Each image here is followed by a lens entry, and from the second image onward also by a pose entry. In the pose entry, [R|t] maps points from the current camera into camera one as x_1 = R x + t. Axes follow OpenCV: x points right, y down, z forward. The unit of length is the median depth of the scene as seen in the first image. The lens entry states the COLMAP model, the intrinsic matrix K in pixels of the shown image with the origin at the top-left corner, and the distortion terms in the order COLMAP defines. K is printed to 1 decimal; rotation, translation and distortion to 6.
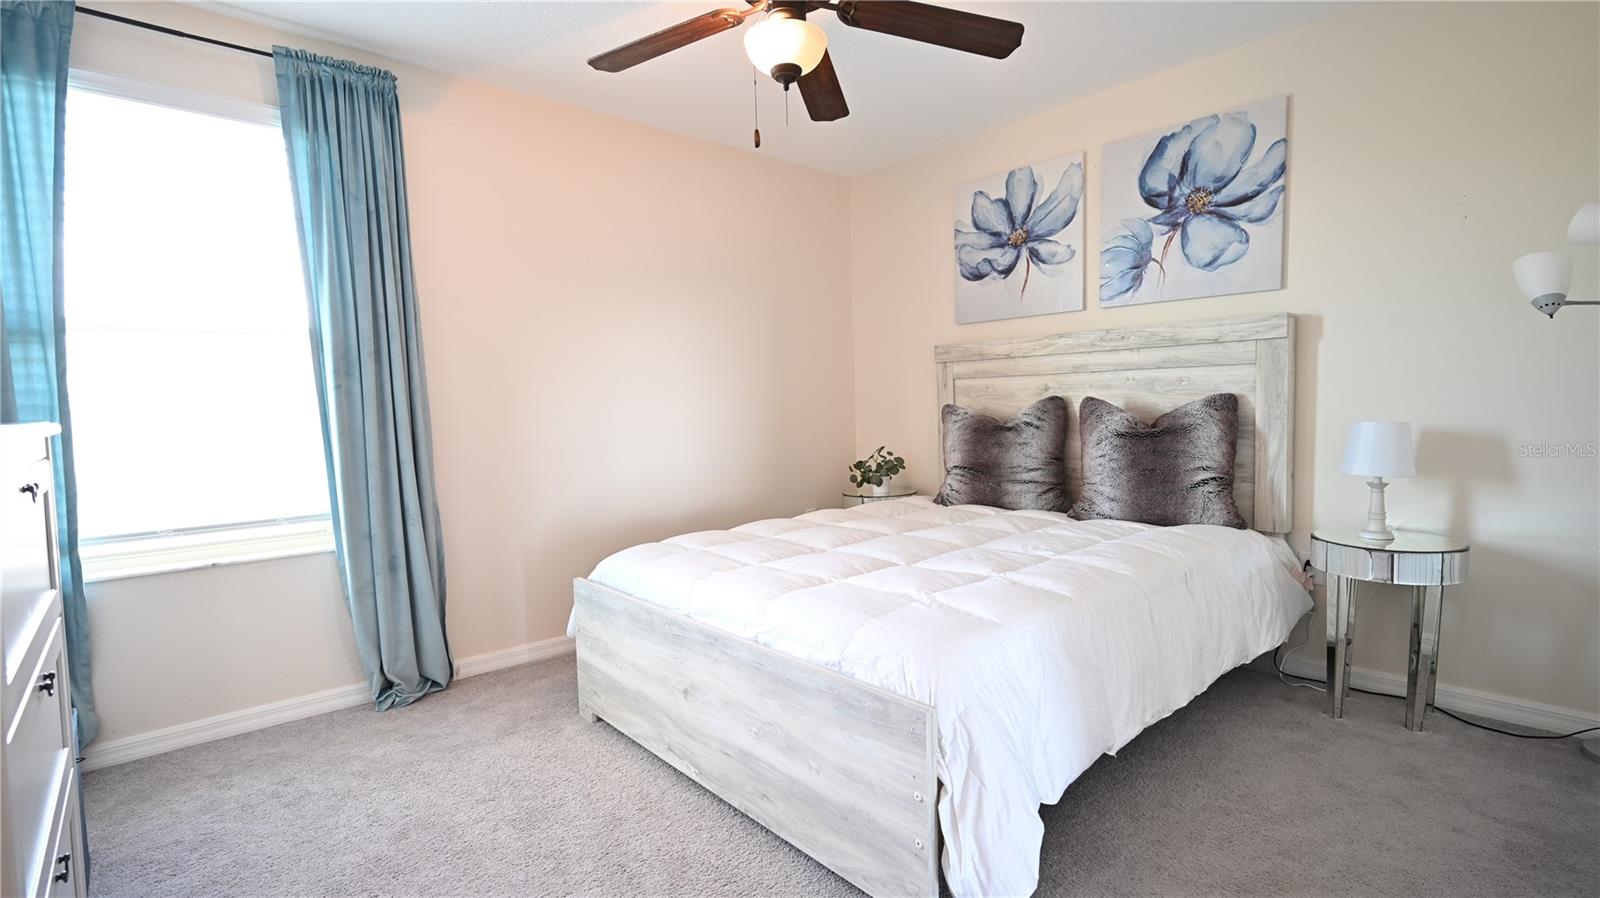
lens RADIAL K [[746.4, 0, 804.6], [0, 746.4, 453.8], [0, 0, 1]] dist [-0.001410, 0.000162]
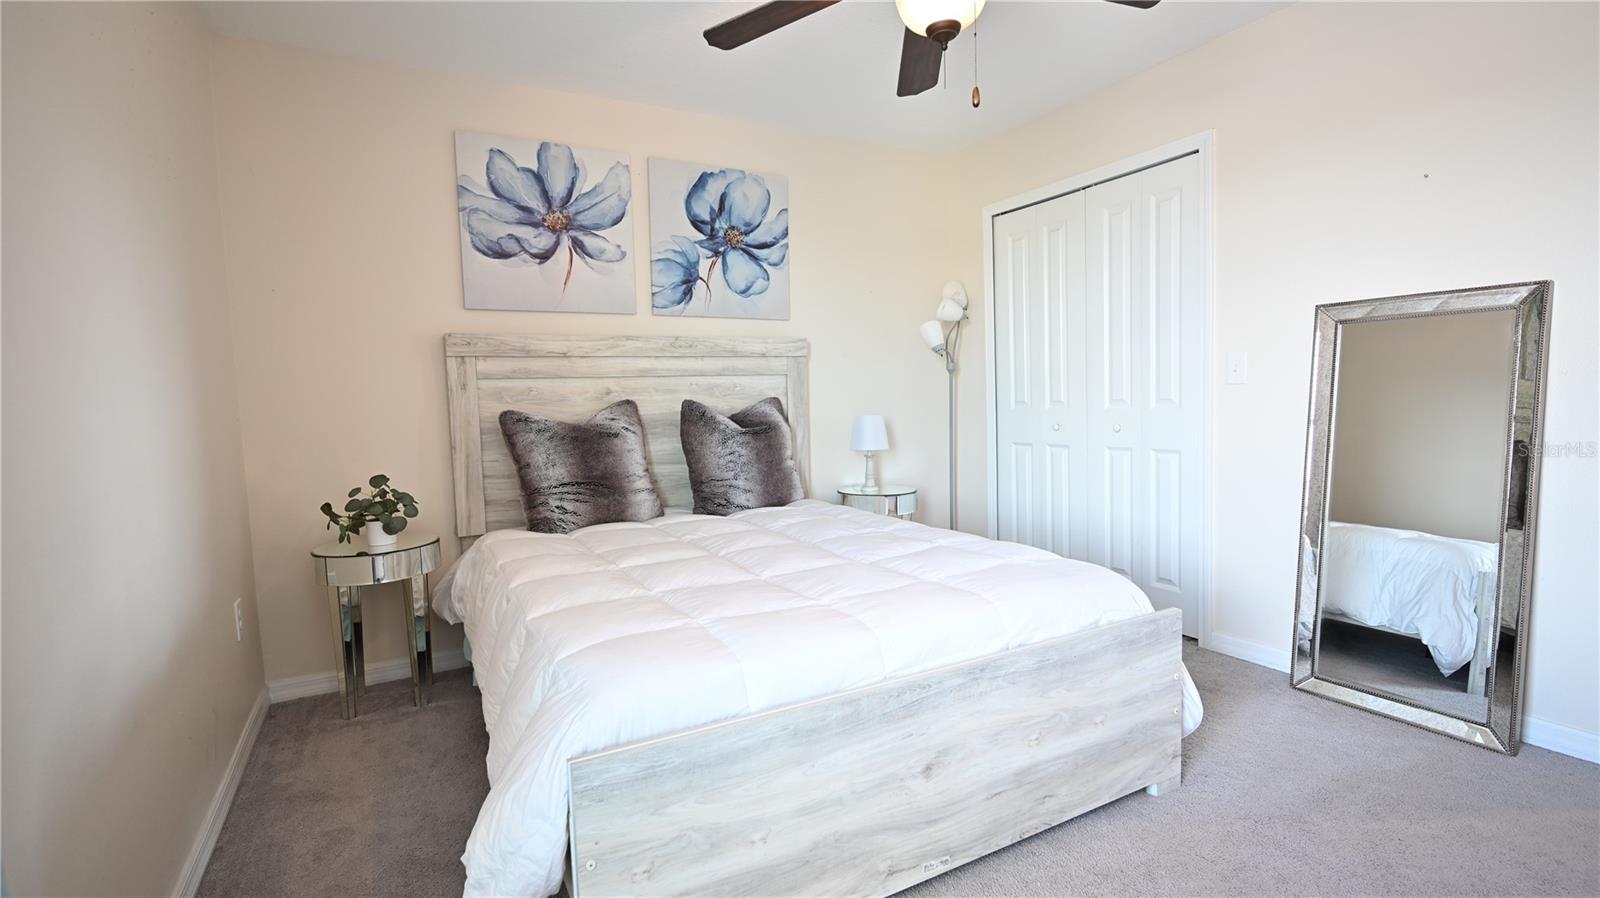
lens RADIAL K [[746.4, 0, 803.3], [0, 746.4, 456.9], [0, 0, 1]] dist [-0.001410, 0.000162]
pose [[0.214950, -0.059545, 0.974808, -0.623837], [0.088861, 0.995192, 0.041196, -0.026750], [-0.972574, 0.077767, 0.219208, 0.641662]]
